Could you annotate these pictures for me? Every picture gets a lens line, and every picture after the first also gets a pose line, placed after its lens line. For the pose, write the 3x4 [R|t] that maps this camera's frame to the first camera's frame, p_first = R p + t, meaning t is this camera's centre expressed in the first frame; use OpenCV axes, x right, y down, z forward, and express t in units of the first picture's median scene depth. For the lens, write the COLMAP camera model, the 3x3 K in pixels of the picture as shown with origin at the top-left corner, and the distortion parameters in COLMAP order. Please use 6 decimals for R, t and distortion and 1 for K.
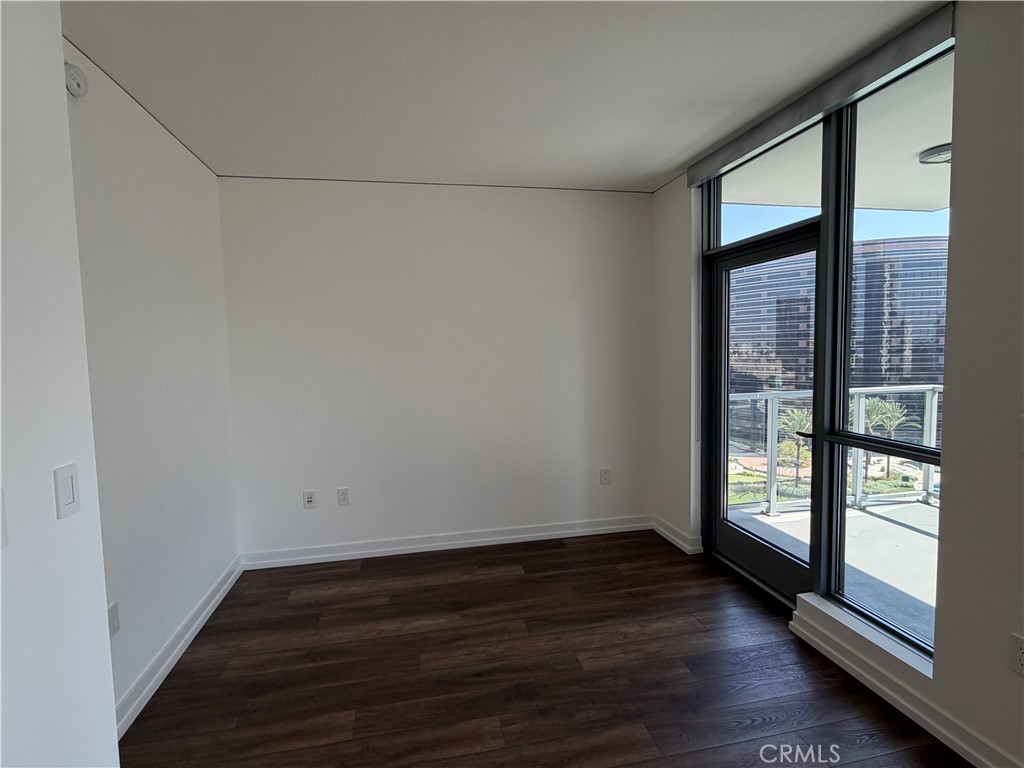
lens RADIAL K [[510.5, 0, 510.5], [0, 510.5, 383.1], [0, 0, 1]] dist [-0.000638, -0.000518]
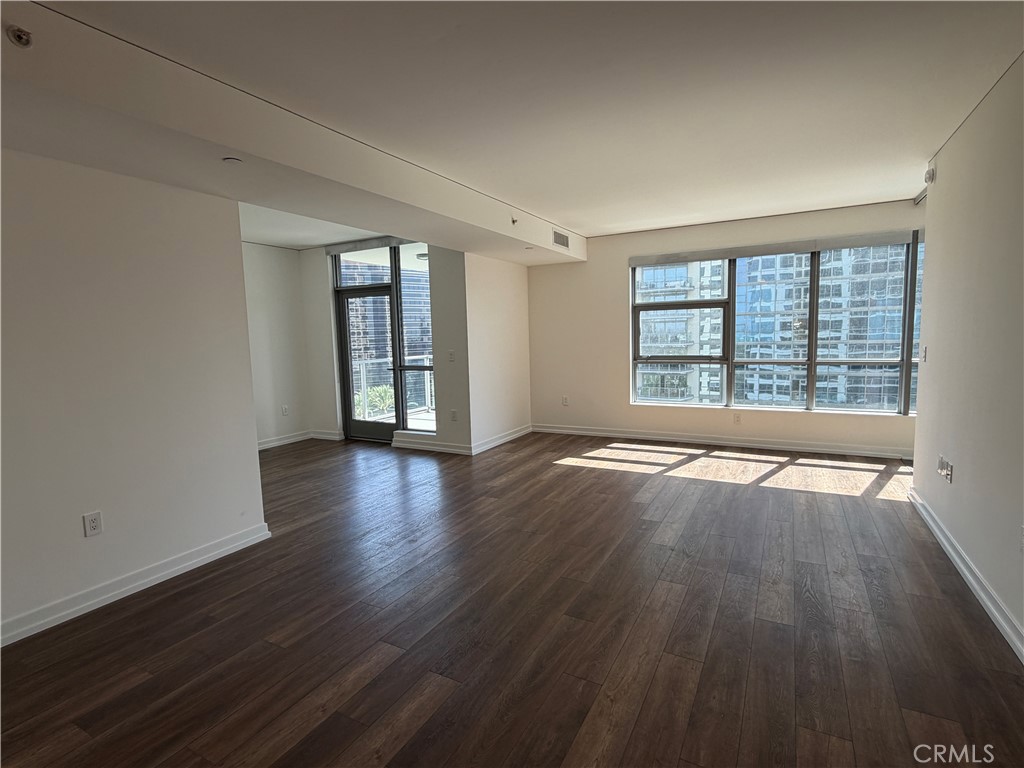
lens RADIAL K [[510.5, 0, 510.5], [0, 510.5, 383.1], [0, 0, 1]] dist [-0.000638, -0.000518]
pose [[0.647408, -0.066874, 0.759204, -0.710399], [0.065528, 0.997338, 0.031972, 0.093704], [-0.759322, 0.029051, 0.650067, -0.803219]]
